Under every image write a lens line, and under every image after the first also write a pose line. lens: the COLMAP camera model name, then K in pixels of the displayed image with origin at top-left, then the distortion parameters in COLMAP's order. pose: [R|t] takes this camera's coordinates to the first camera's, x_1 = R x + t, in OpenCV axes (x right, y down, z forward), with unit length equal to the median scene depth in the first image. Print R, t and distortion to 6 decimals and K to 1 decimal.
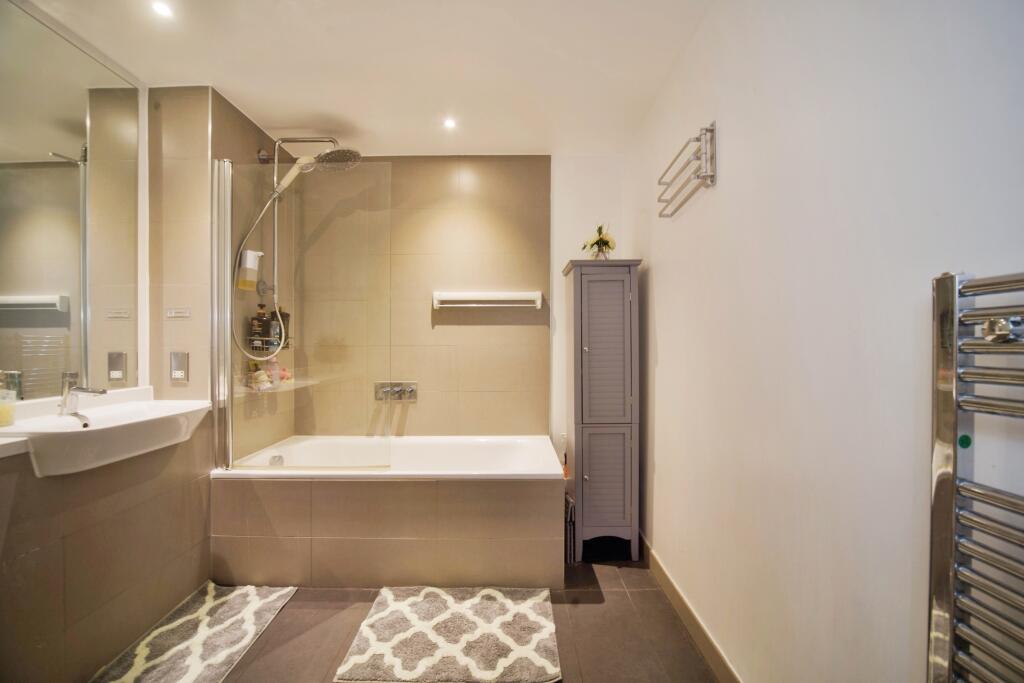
lens RADIAL K [[373.2, 0, 512.6], [0, 373.2, 349.5], [0, 0, 1]] dist [-0.013568, 0.000538]
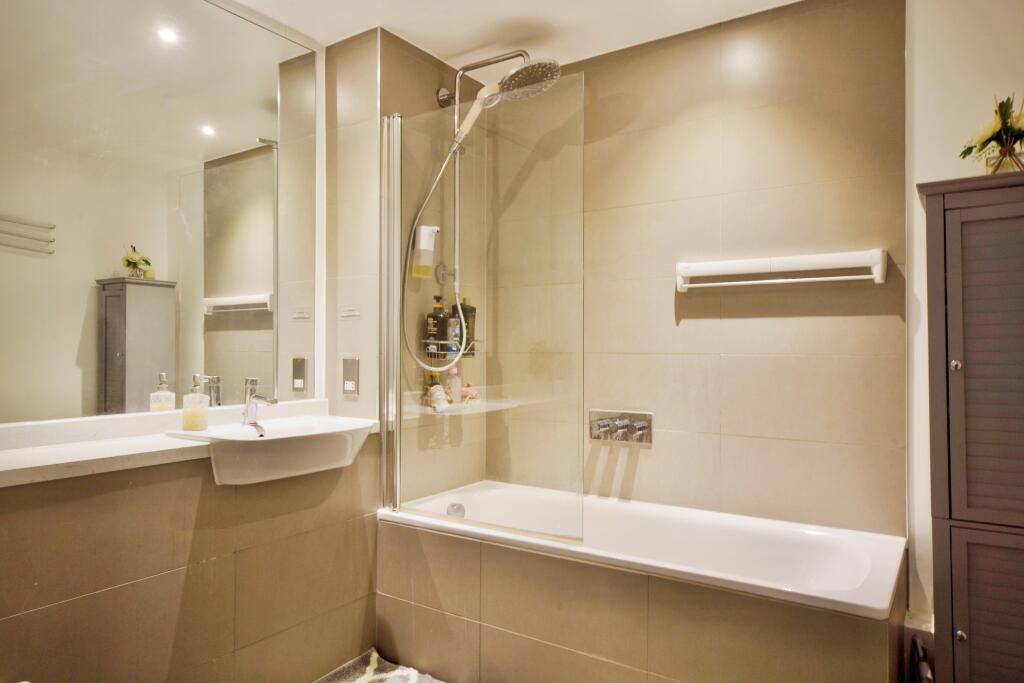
lens RADIAL K [[664.7, 0, 512.9], [0, 664.7, 352.5], [0, 0, 1]] dist [0.002555, -0.000007]
pose [[0.834162, 0.008475, -0.551455, 0.188244], [-0.014412, 0.999875, -0.006434, -0.002164], [0.551332, 0.013314, 0.834180, -0.030629]]
